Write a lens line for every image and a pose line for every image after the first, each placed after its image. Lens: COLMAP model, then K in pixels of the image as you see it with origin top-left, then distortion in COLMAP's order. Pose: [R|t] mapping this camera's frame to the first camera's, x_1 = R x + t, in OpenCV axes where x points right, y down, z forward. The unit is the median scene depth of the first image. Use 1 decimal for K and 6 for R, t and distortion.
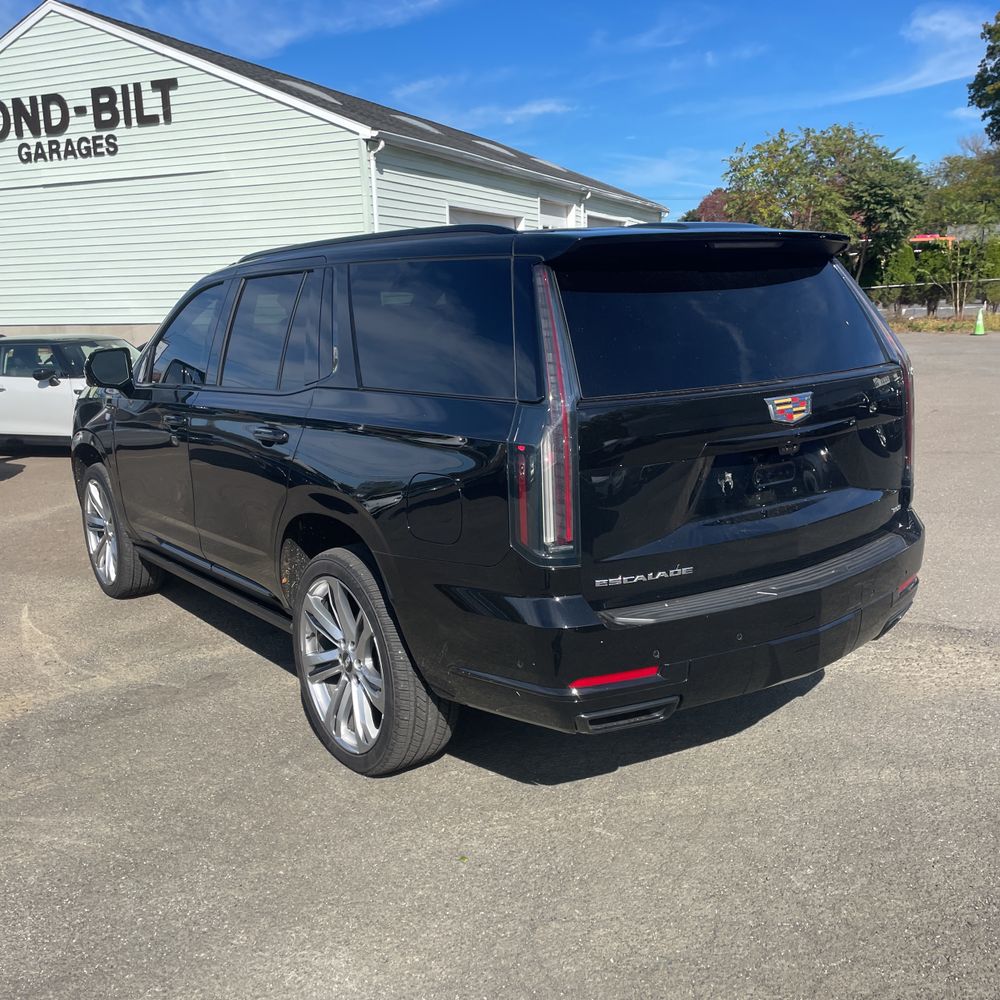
lens RADIAL K [[1108.4, 0, 510.1], [0, 1108.4, 499.3], [0, 0, 1]] dist [0.064919, -0.121654]
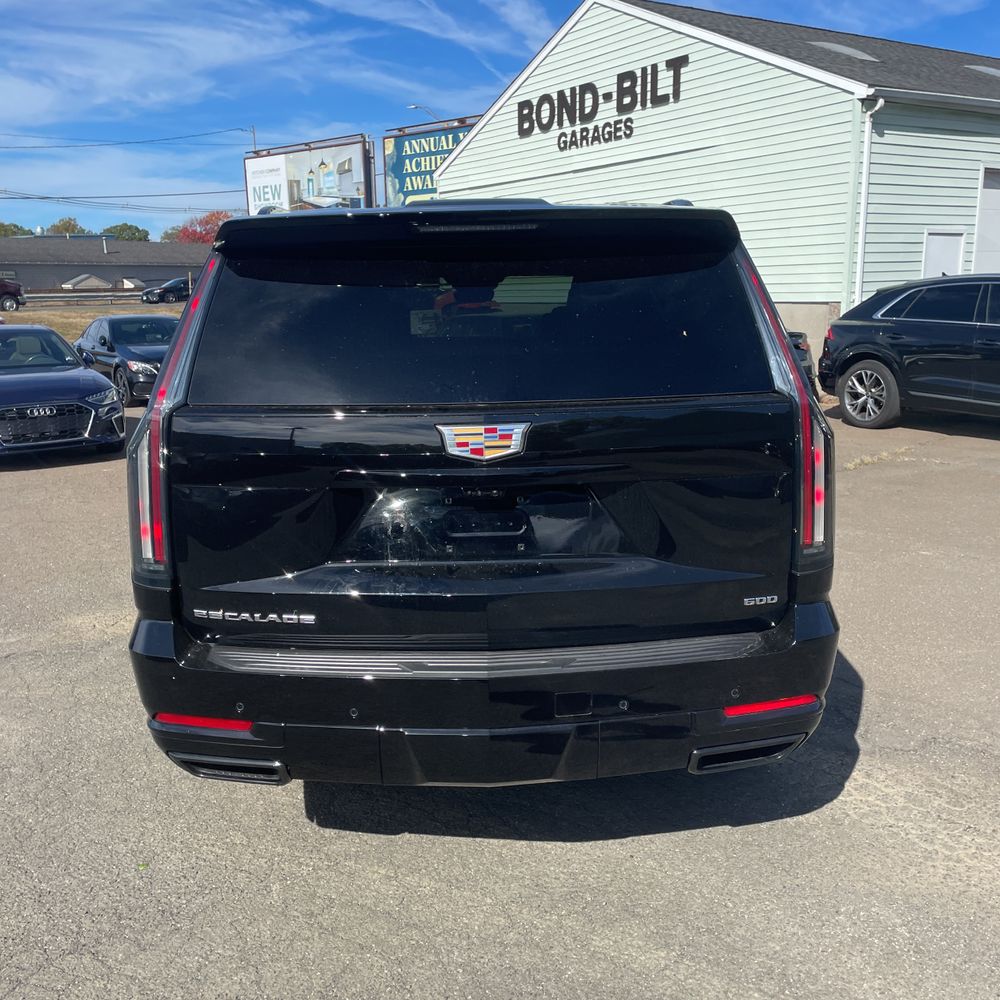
lens RADIAL K [[1082.9, 0, 456.2], [0, 1082.9, 500.6], [0, 0, 1]] dist [0.074500, -0.100143]
pose [[0.780615, 0.135023, -0.610253, 0.187050], [-0.117843, 0.990670, 0.068453, -0.024114], [0.613802, 0.018479, 0.789244, 0.105958]]
